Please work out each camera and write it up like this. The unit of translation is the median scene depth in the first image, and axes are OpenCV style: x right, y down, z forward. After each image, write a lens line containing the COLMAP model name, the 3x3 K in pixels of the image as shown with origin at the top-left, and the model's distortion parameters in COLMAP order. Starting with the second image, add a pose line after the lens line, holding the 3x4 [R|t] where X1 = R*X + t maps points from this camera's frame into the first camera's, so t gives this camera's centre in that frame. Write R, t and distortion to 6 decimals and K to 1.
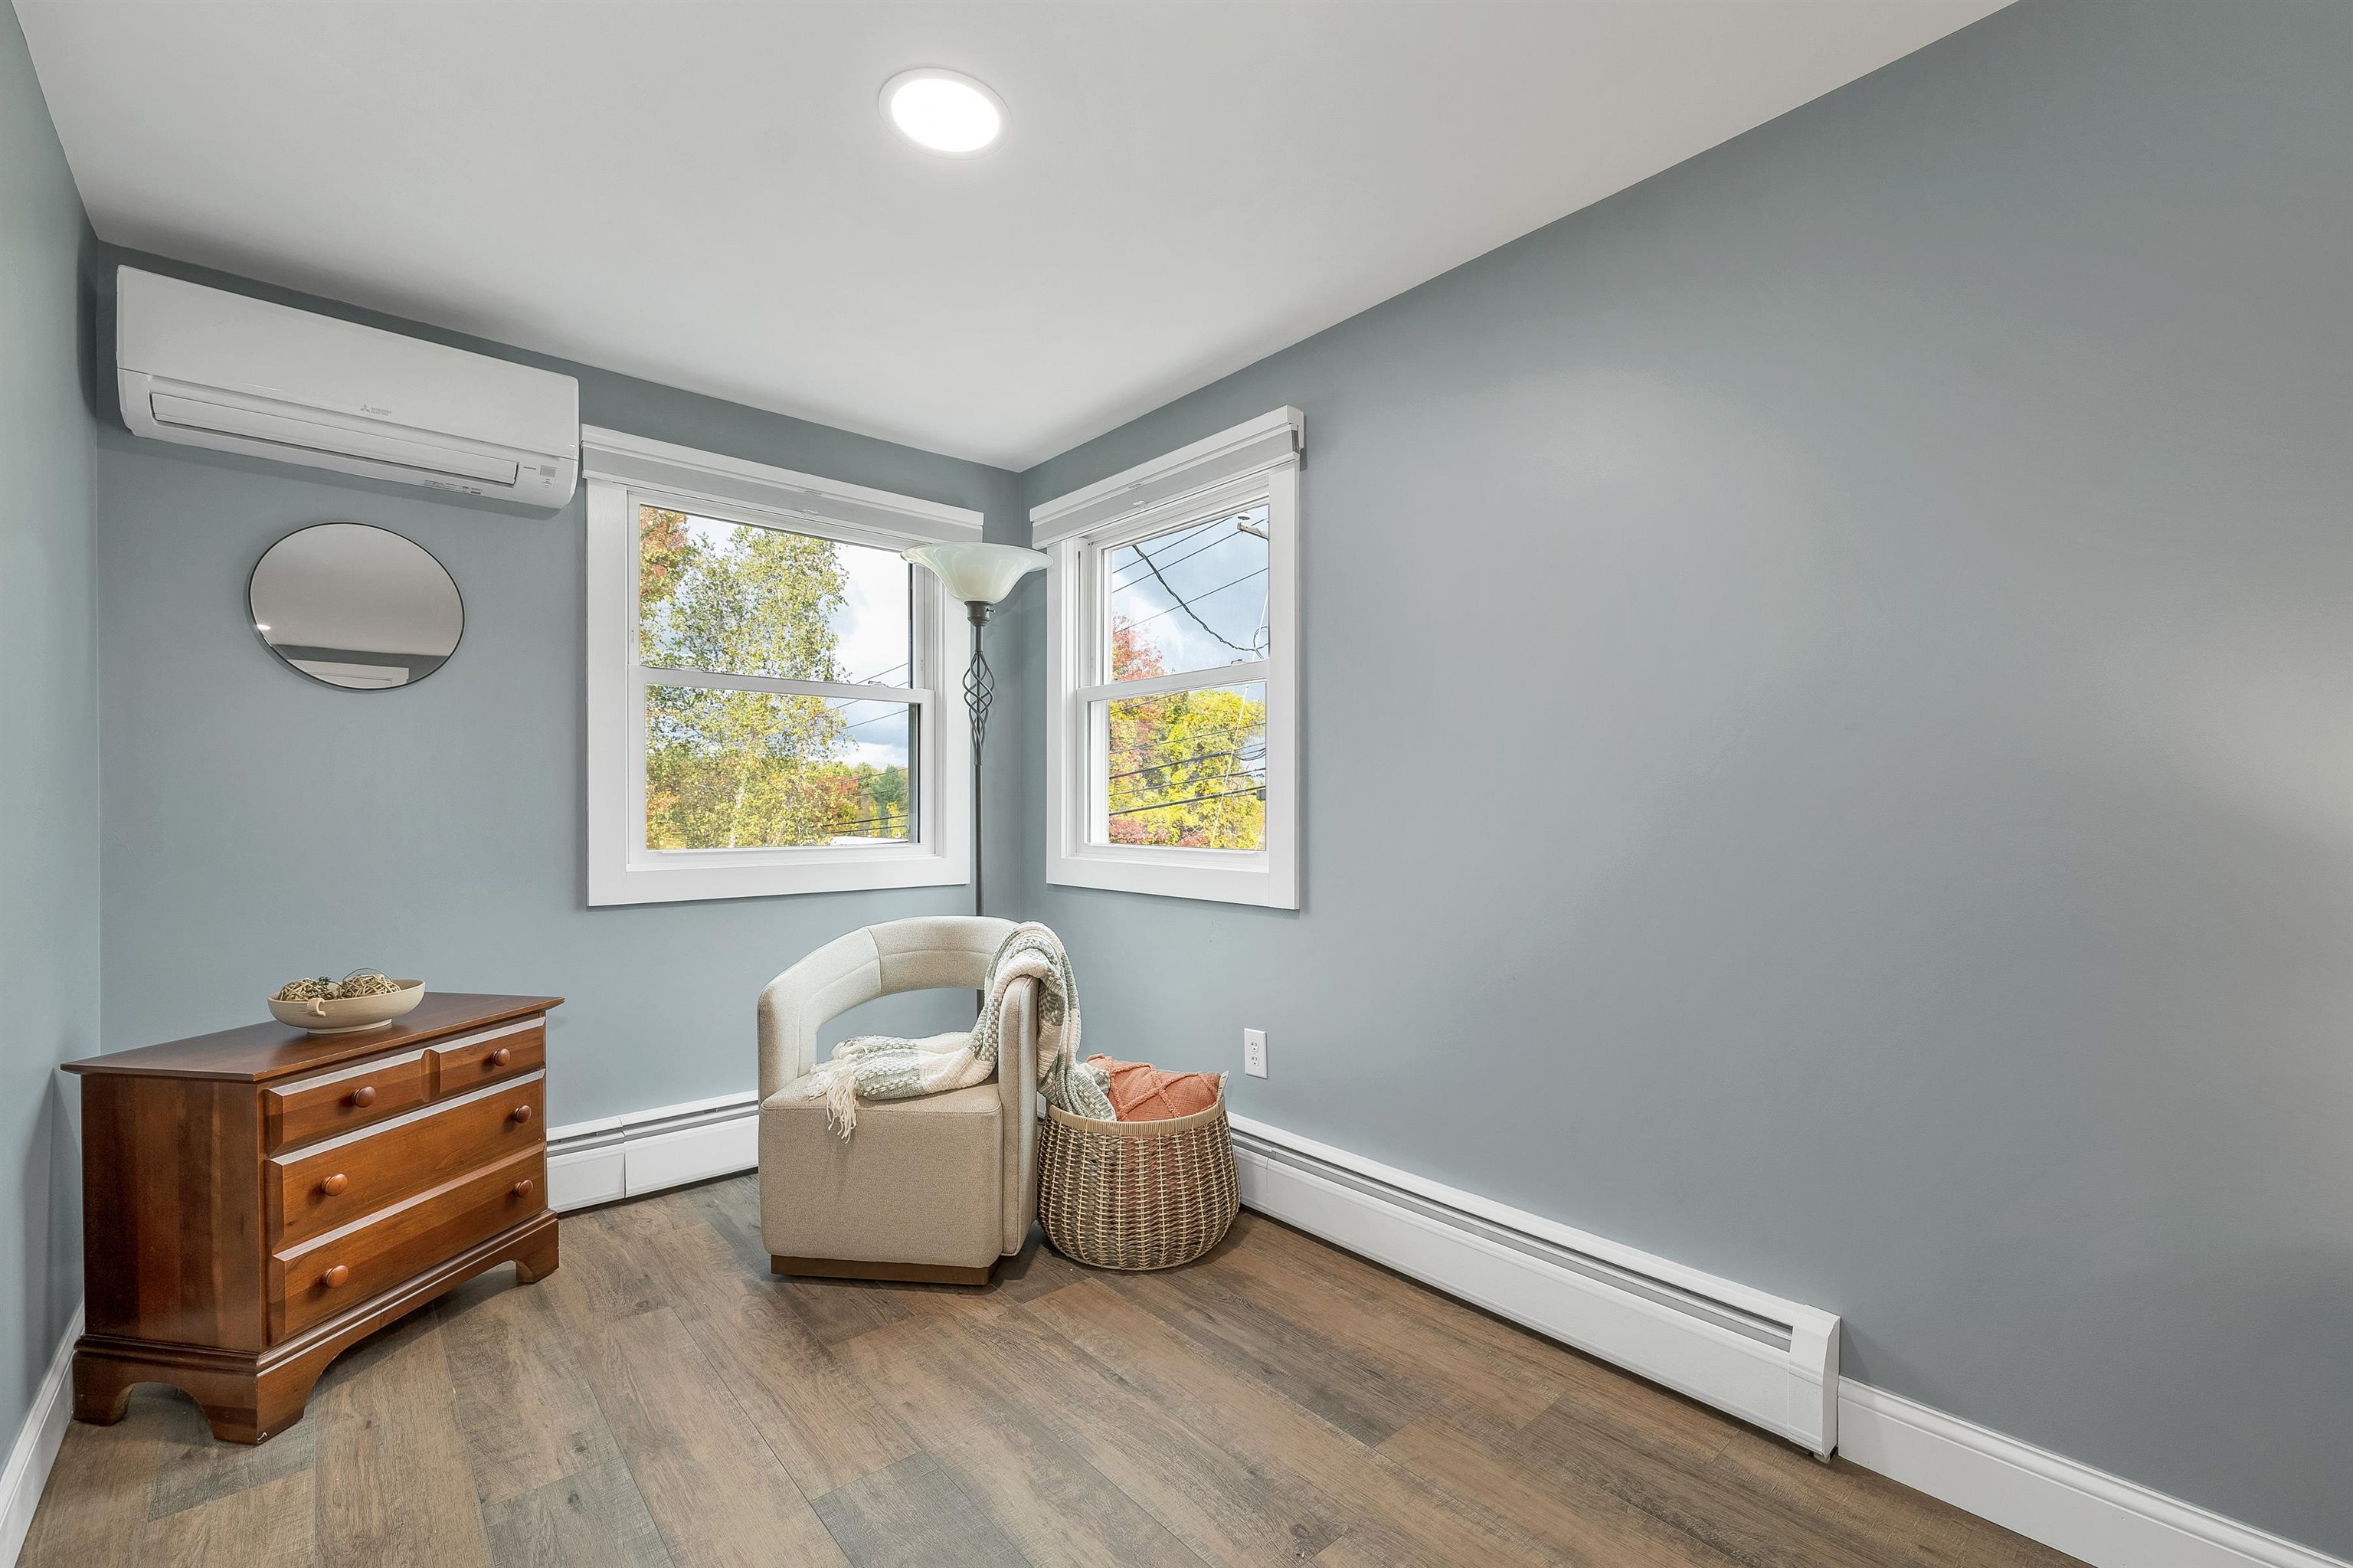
lens RADIAL K [[975.3, 0, 1176.5], [0, 975.3, 784.0], [0, 0, 1]] dist [-0.000435, -0.000012]
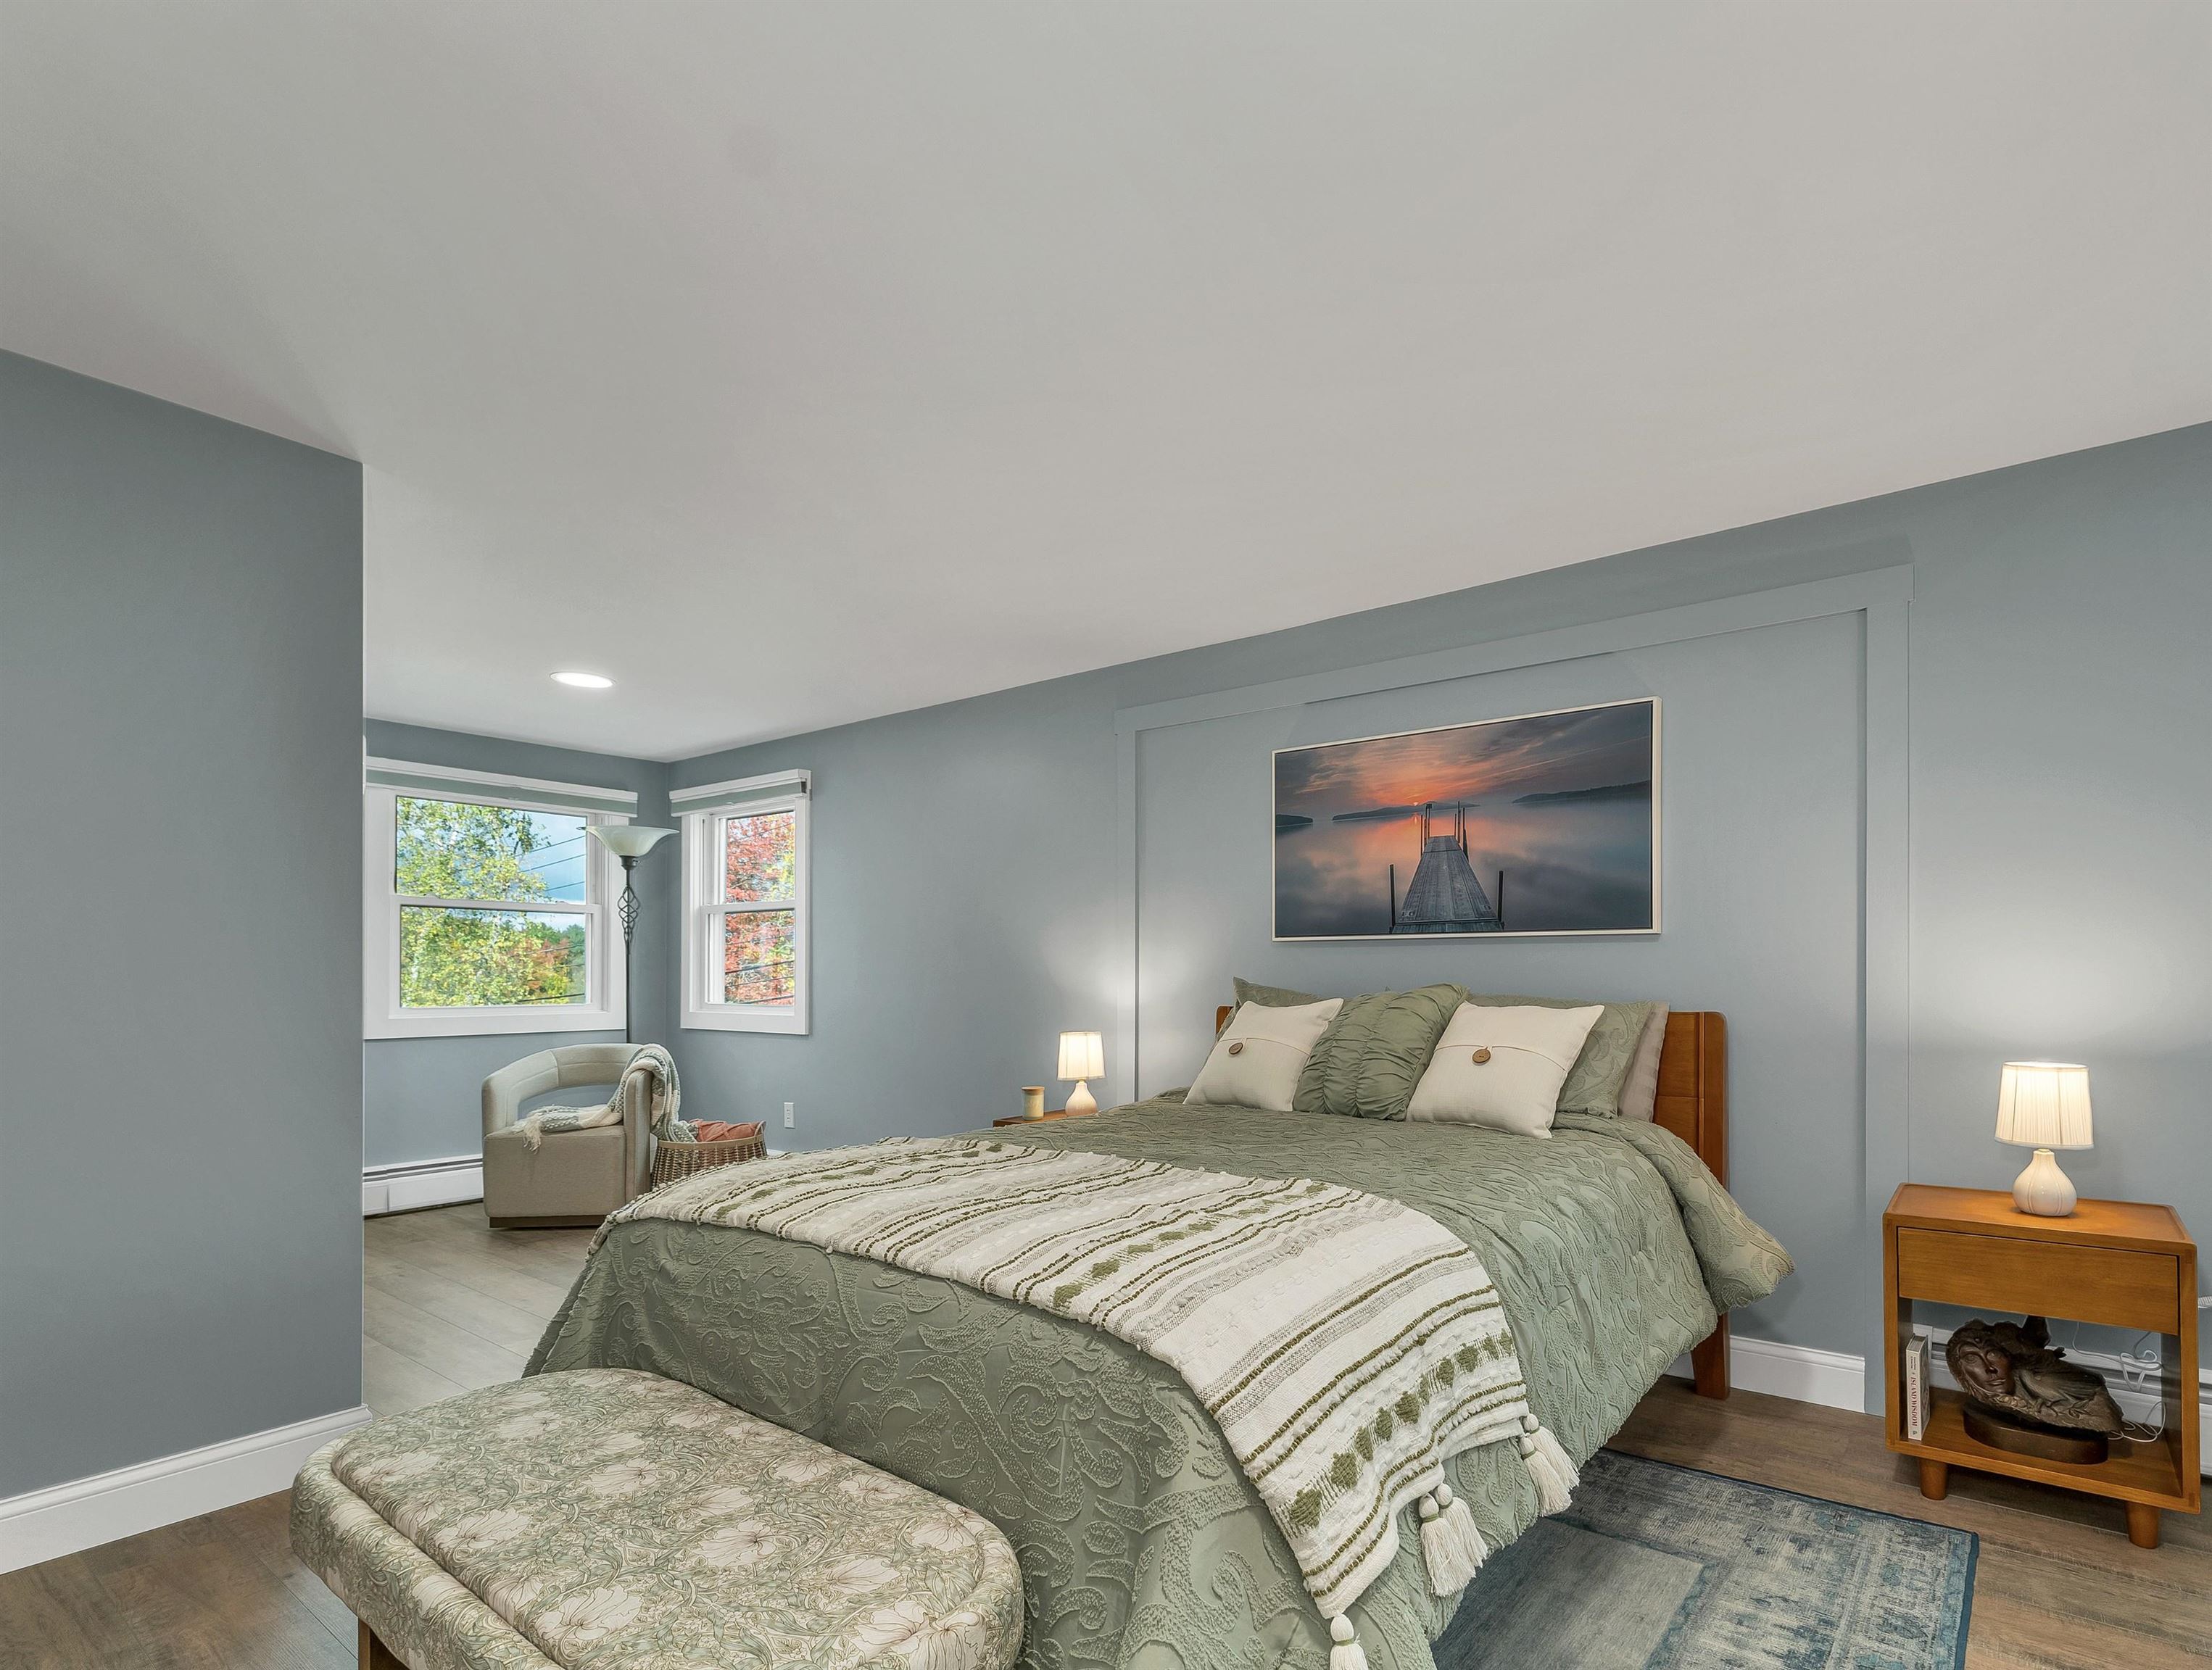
lens RADIAL K [[885.9, 0, 1109.1], [0, 885.9, 948.5], [0, 0, 1]] dist [0.000577, 0.000047]
pose [[0.970923, 0.000516, 0.239392, 0.295933], [0.002031, 0.999944, -0.010391, -0.017849], [-0.239384, 0.010575, 0.970867, -0.840896]]
